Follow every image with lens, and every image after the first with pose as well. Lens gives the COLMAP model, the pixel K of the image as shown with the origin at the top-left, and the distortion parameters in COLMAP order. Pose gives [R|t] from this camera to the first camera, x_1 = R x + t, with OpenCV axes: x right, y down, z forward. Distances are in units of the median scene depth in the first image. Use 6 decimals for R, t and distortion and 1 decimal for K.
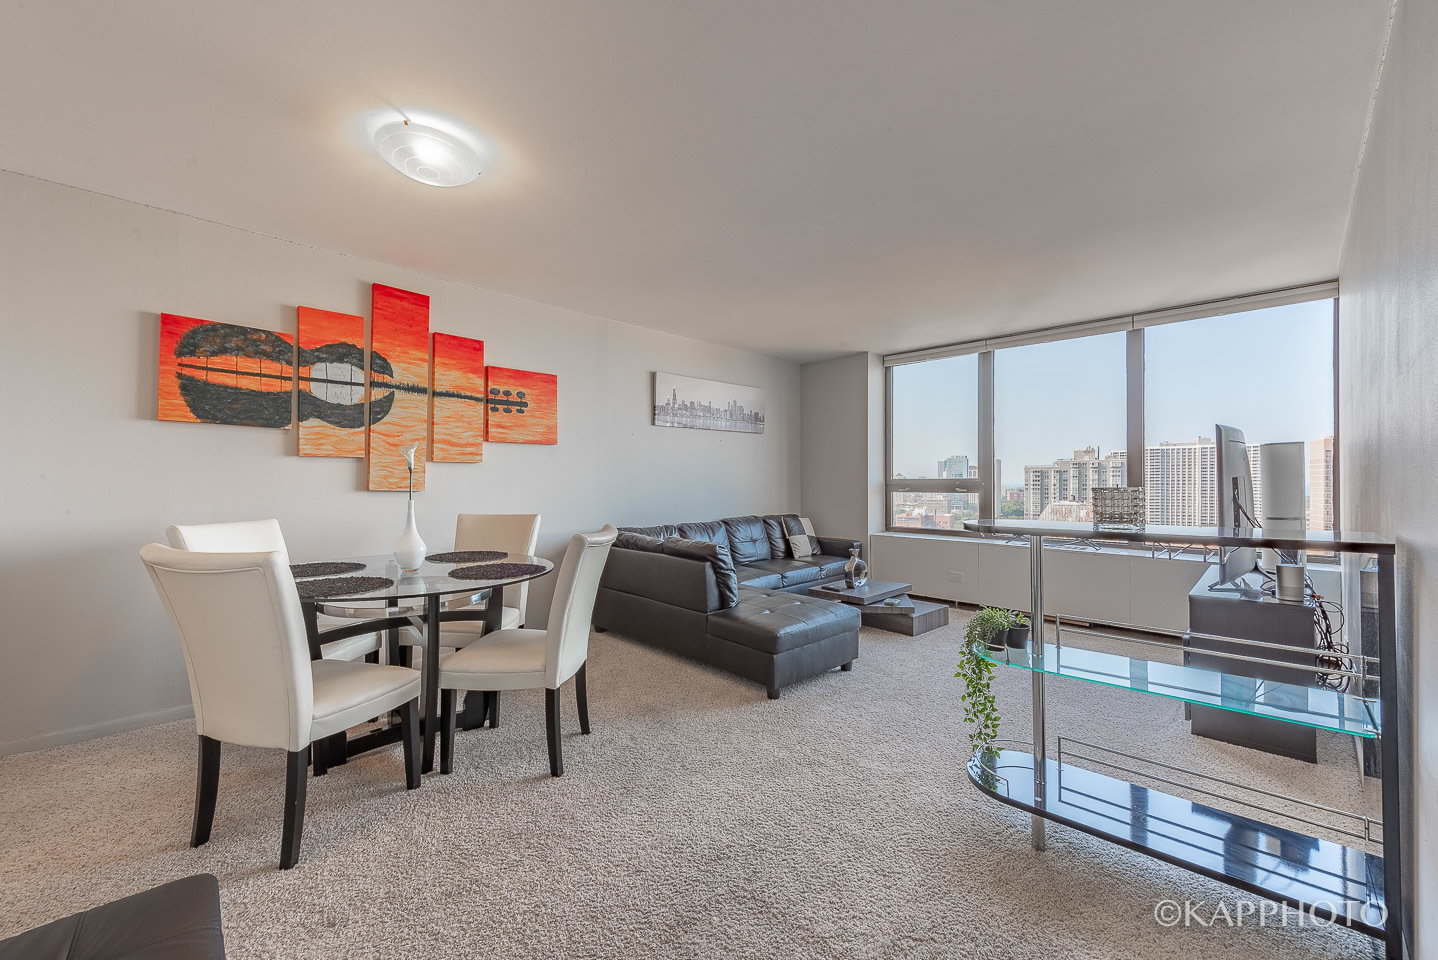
lens RADIAL K [[595.8, 0, 719.0], [0, 595.8, 480.0], [0, 0, 1]] dist [-0.001230, -0.000154]
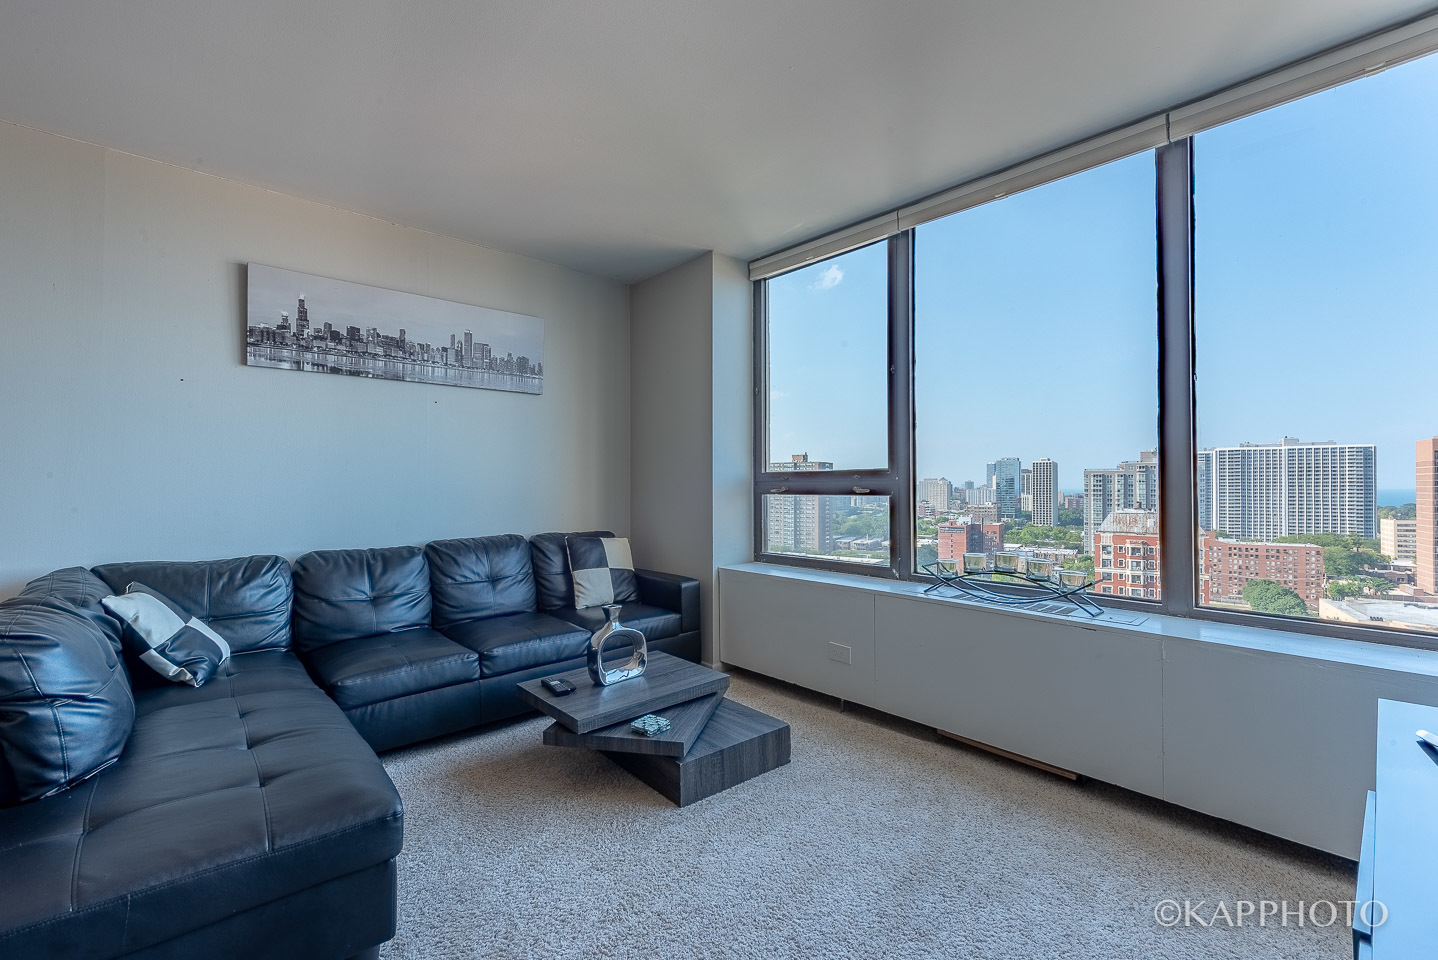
lens RADIAL K [[658.1, 0, 719.0], [0, 658.1, 480.0], [0, 0, 1]] dist [0.000675, 0.000179]
pose [[0.999489, 0.000905, -0.031964, 0.279677], [-0.001124, 0.999976, -0.006824, 0.011124], [0.031958, 0.006857, 0.999466, 0.369978]]
